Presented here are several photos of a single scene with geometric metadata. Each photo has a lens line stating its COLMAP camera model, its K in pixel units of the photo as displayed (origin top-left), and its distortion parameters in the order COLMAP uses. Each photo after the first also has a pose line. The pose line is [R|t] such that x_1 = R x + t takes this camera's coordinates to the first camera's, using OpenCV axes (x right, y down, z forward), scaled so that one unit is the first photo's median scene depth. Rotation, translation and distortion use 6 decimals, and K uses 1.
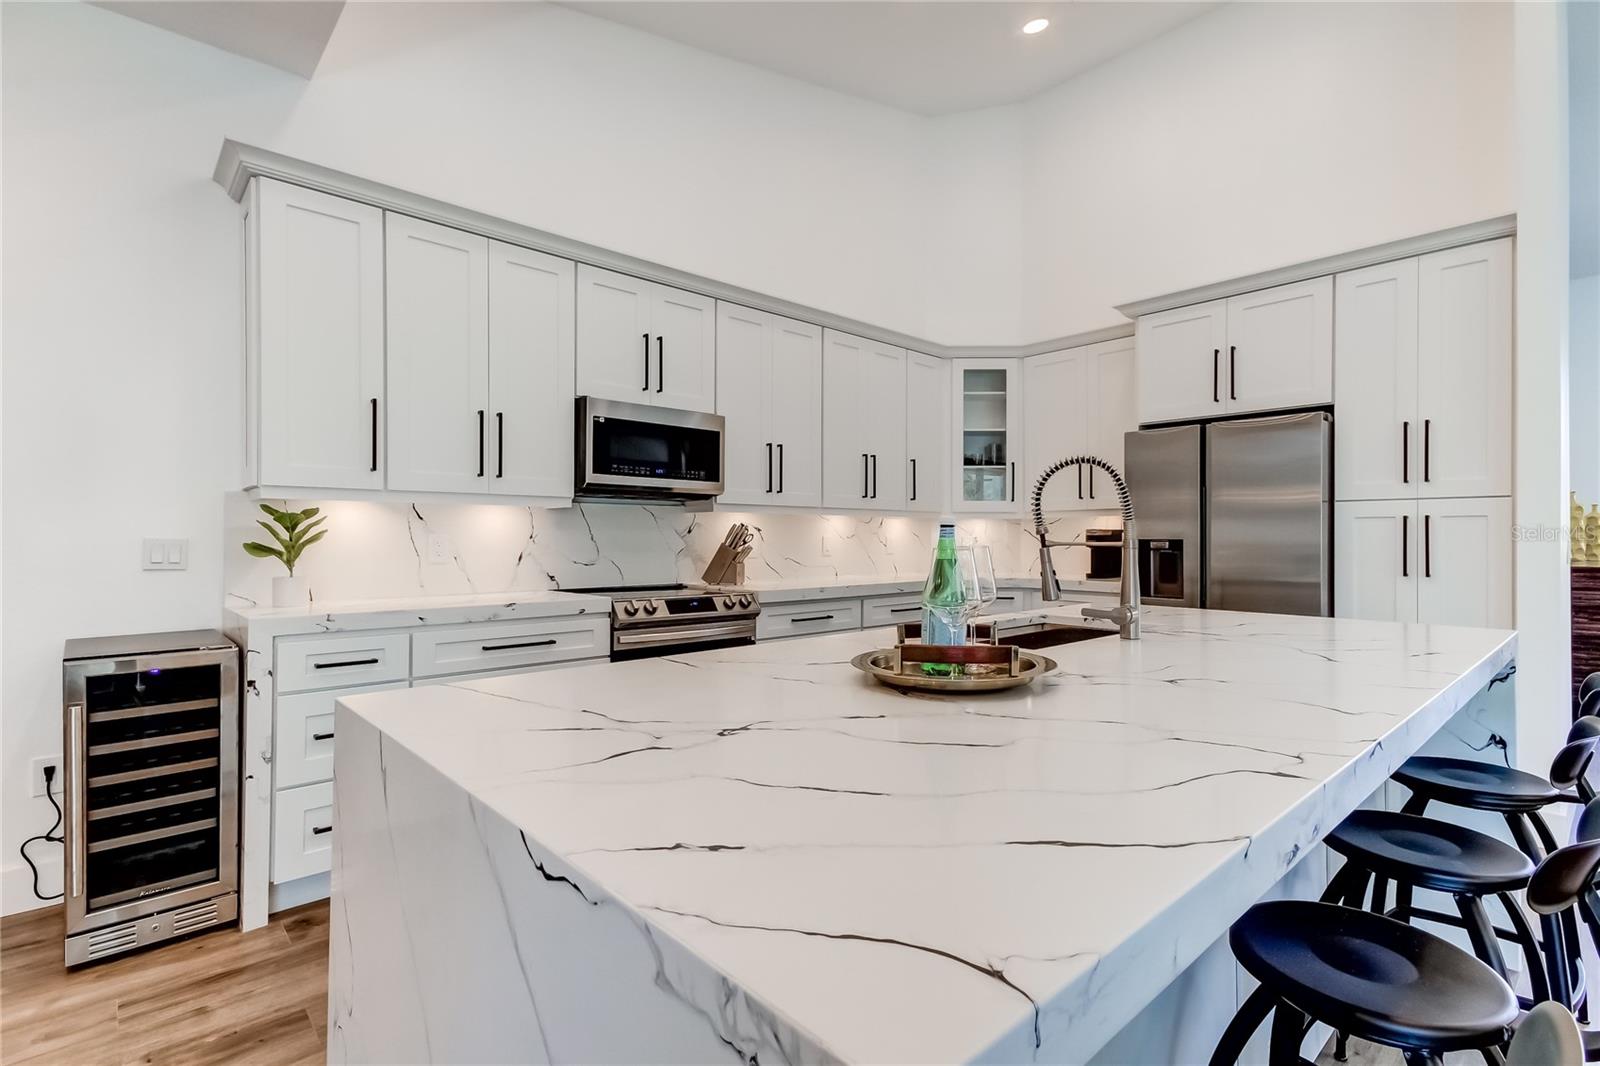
lens RADIAL K [[744.3, 0, 807.1], [0, 744.3, 534.7], [0, 0, 1]] dist [0.016653, 0.000037]
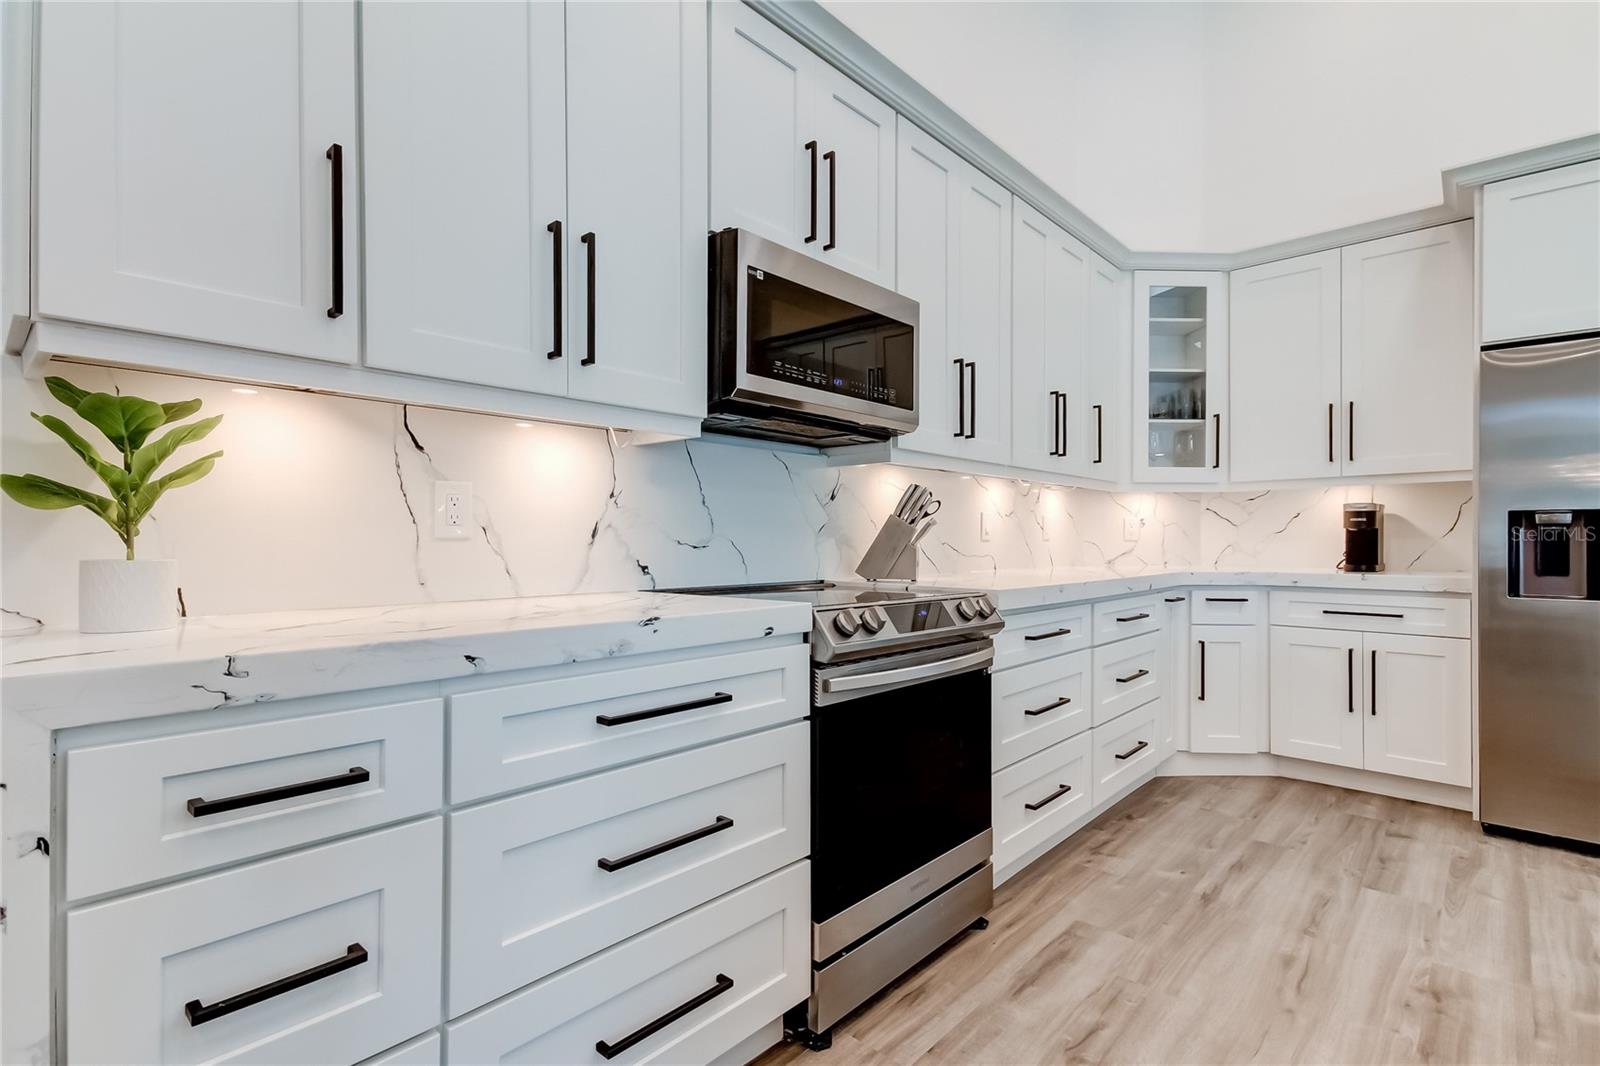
lens RADIAL K [[764.8, 0, 815.4], [0, 764.8, 540.2], [0, 0, 1]] dist [0.015983, -0.000403]
pose [[0.995821, -0.000127, 0.091327, -0.276791], [-0.000296, 0.999989, 0.004609, 0.034466], [-0.091326, -0.004616, 0.995810, 0.427228]]
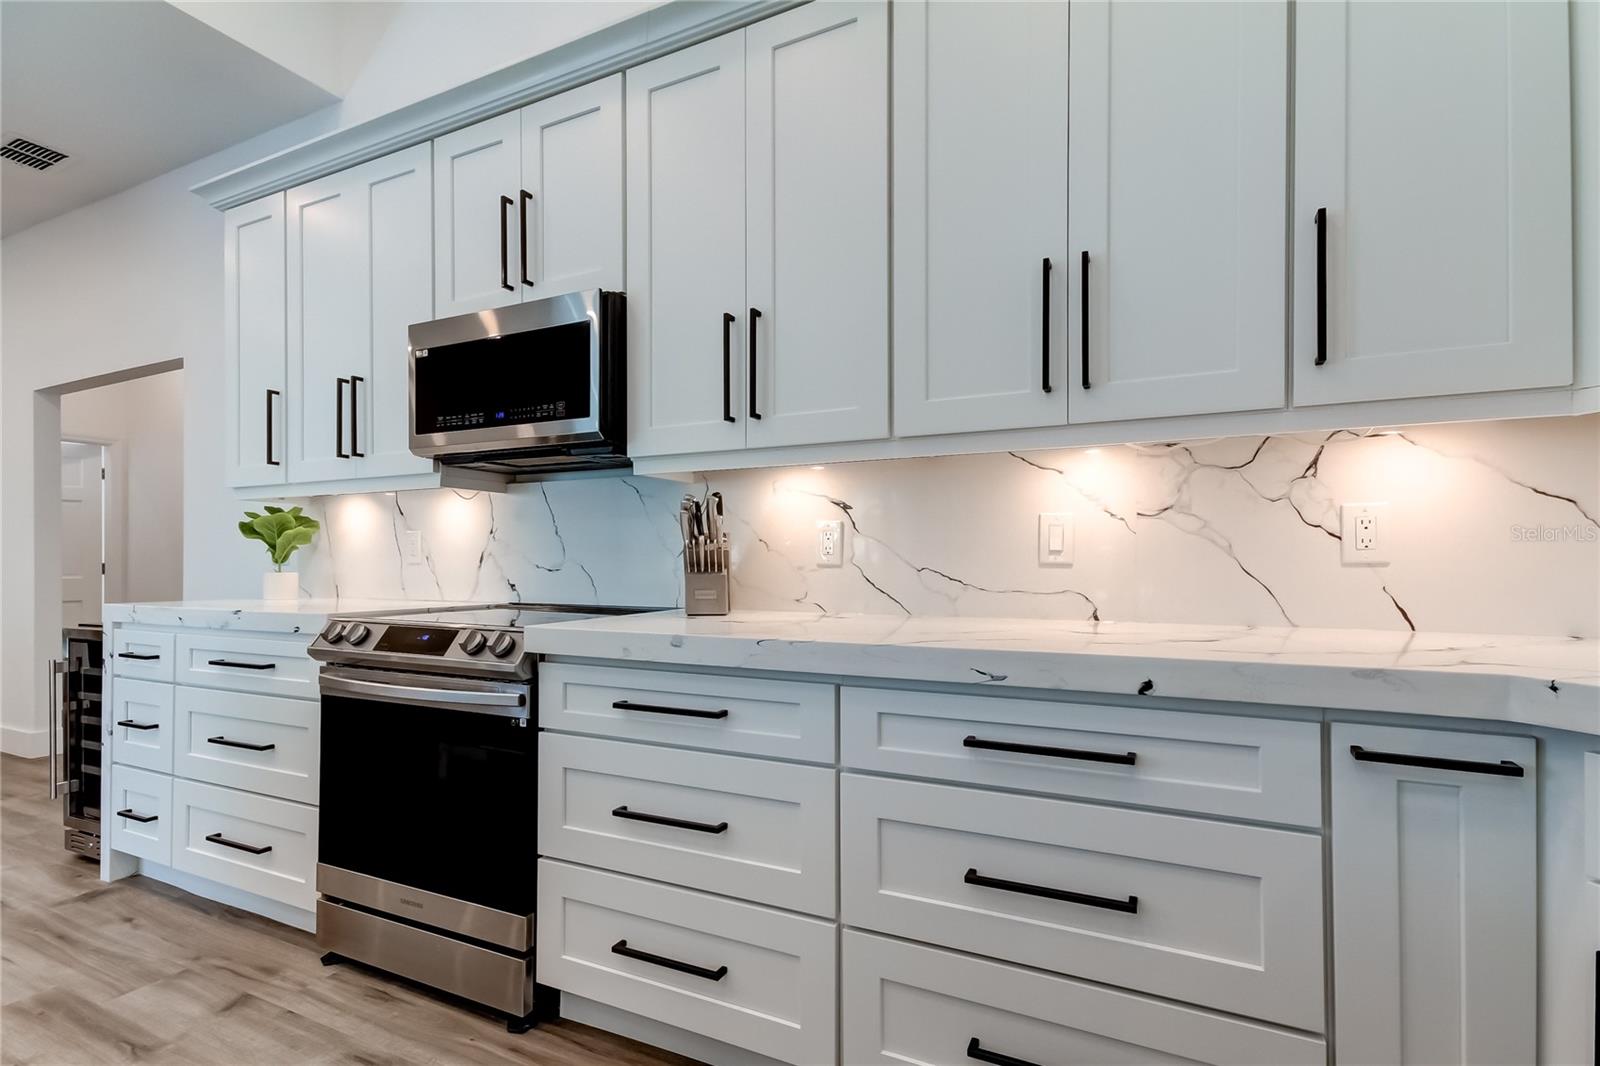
lens RADIAL K [[753.6, 0, 802.4], [0, 753.6, 557.3], [0, 0, 1]] dist [0.020441, 0.000033]
pose [[0.360790, -0.006355, -0.932625, 0.474862], [0.005463, 0.999974, -0.004701, 0.035088], [0.932631, -0.003399, 0.360815, 1.036930]]
